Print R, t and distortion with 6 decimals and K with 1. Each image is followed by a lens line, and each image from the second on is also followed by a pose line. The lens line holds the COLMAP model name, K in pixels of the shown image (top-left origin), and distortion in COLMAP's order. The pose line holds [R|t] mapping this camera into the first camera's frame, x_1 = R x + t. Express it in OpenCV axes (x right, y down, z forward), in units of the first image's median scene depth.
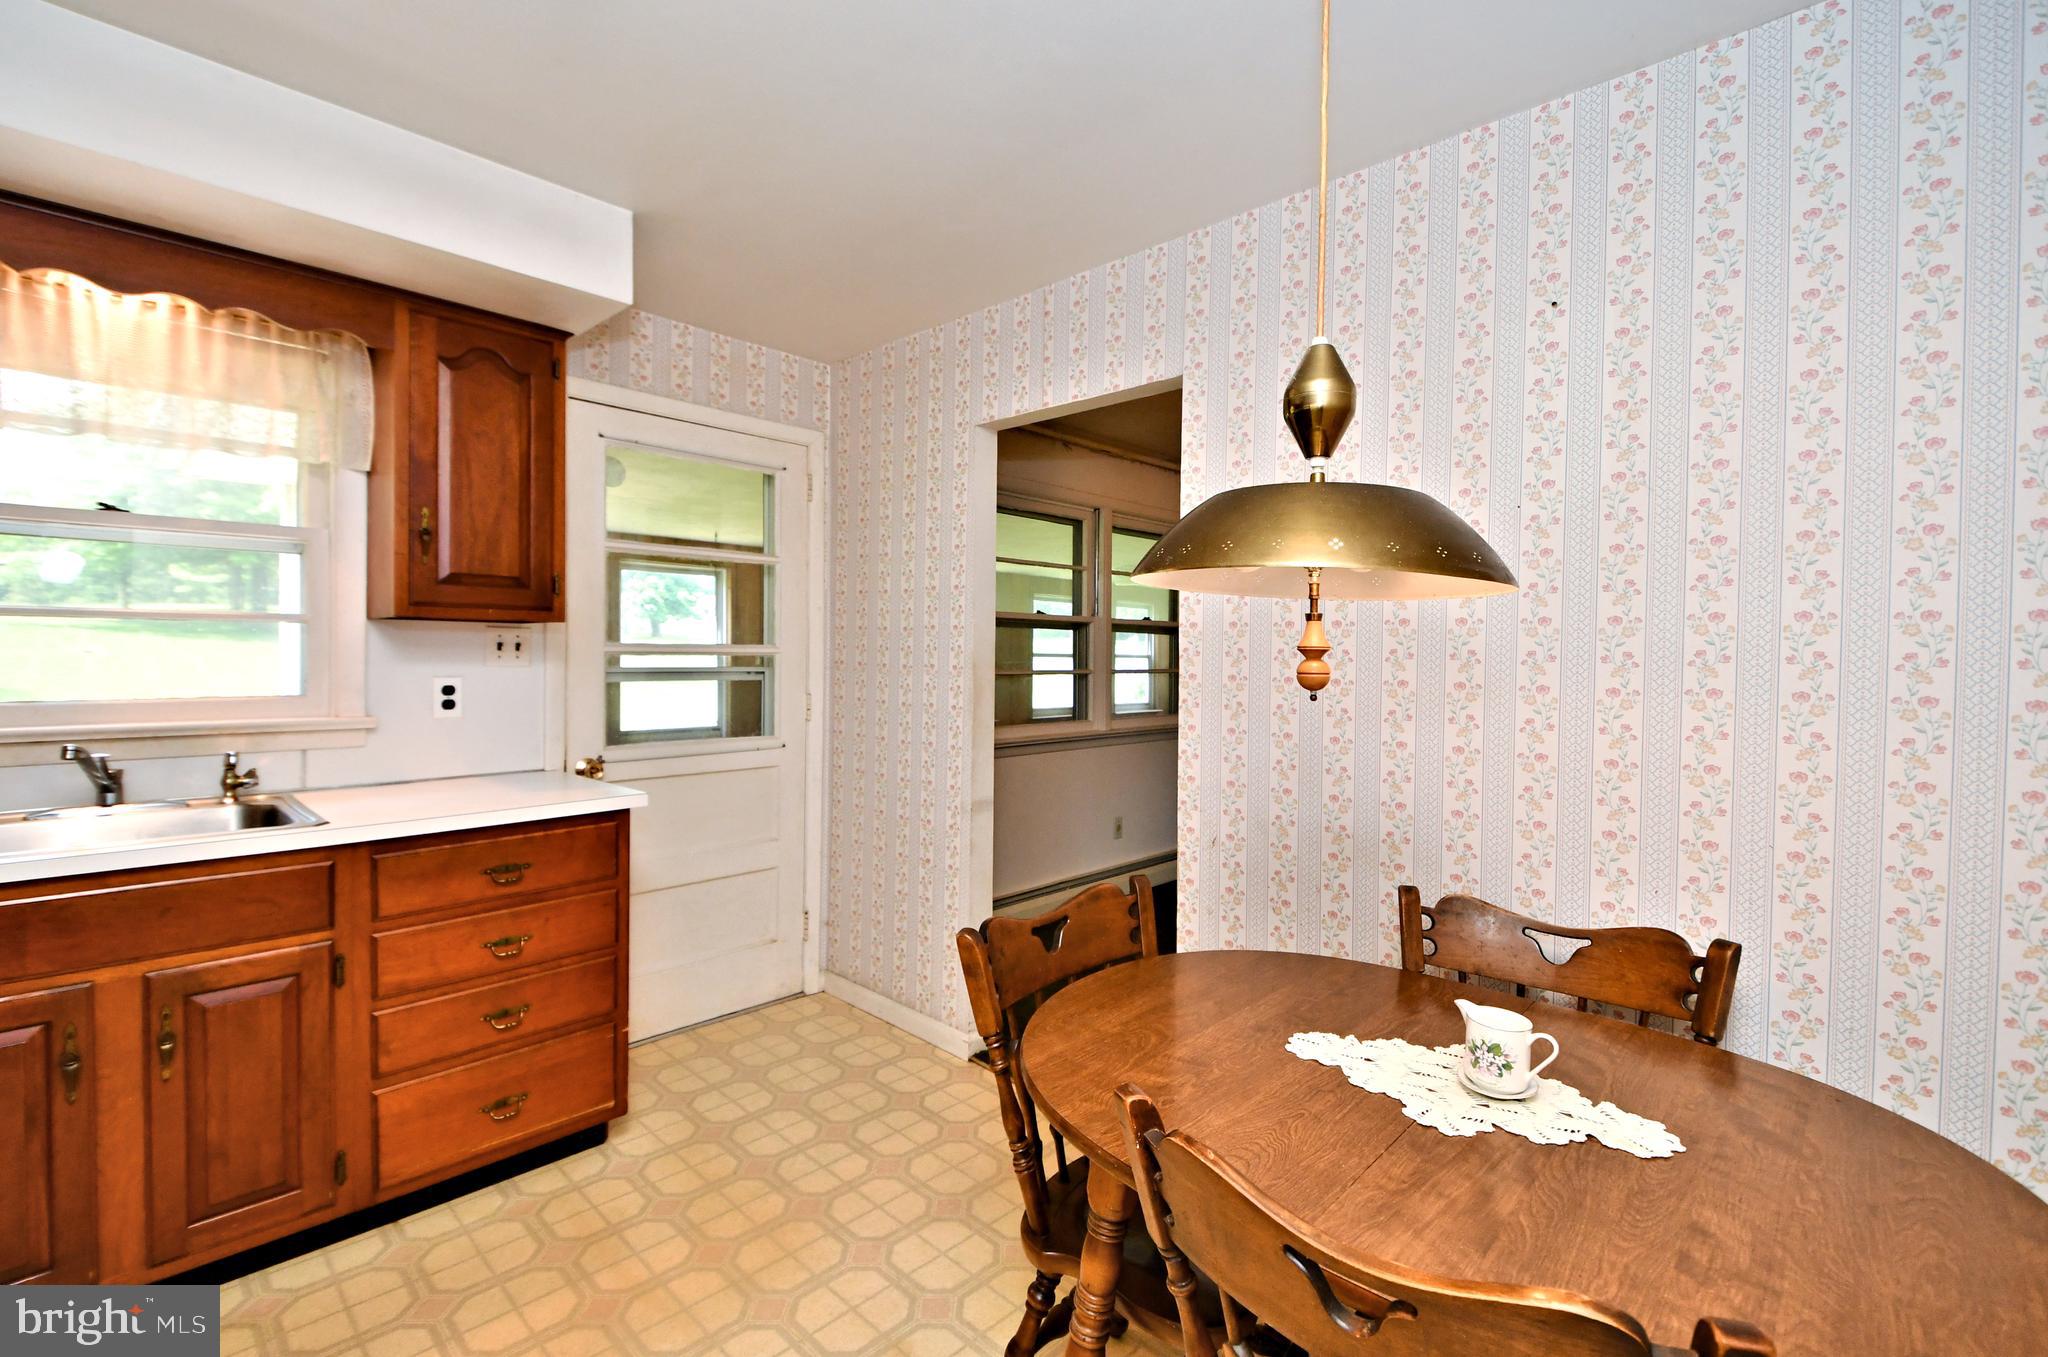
lens RADIAL K [[889.0, 0, 1040.4], [0, 889.0, 658.6], [0, 0, 1]] dist [-0.004590, -0.004589]
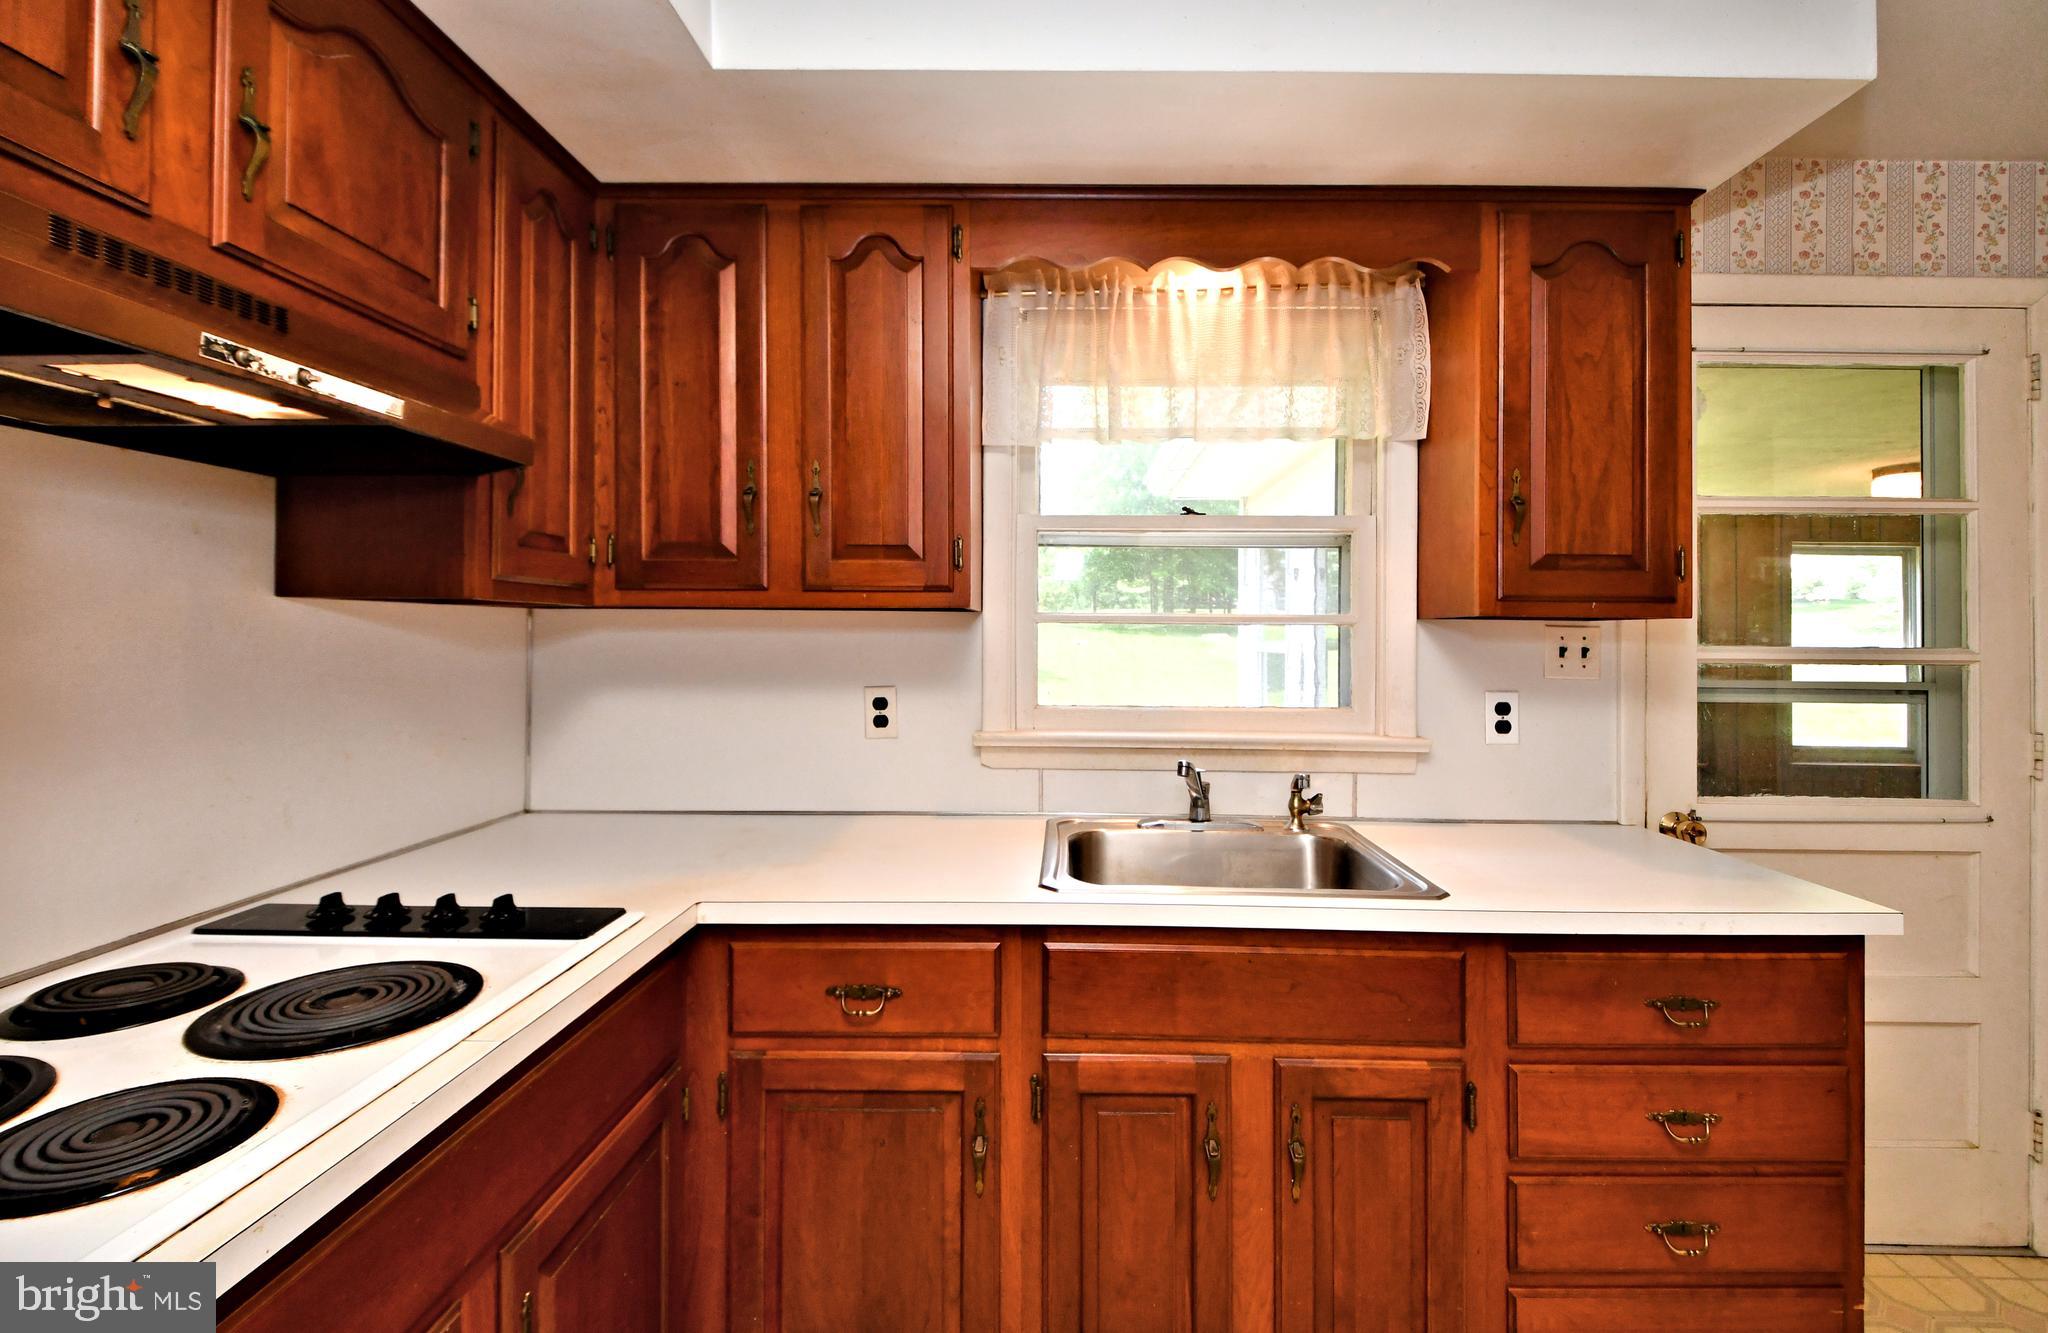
lens RADIAL K [[902.2, 0, 1074.6], [0, 902.2, 629.8], [0, 0, 1]] dist [0.003371, 0.000072]
pose [[0.677441, -0.012992, -0.735463, -0.401401], [-0.004287, 0.999757, -0.021610, -0.017893], [0.735565, 0.017793, 0.677221, 0.218011]]
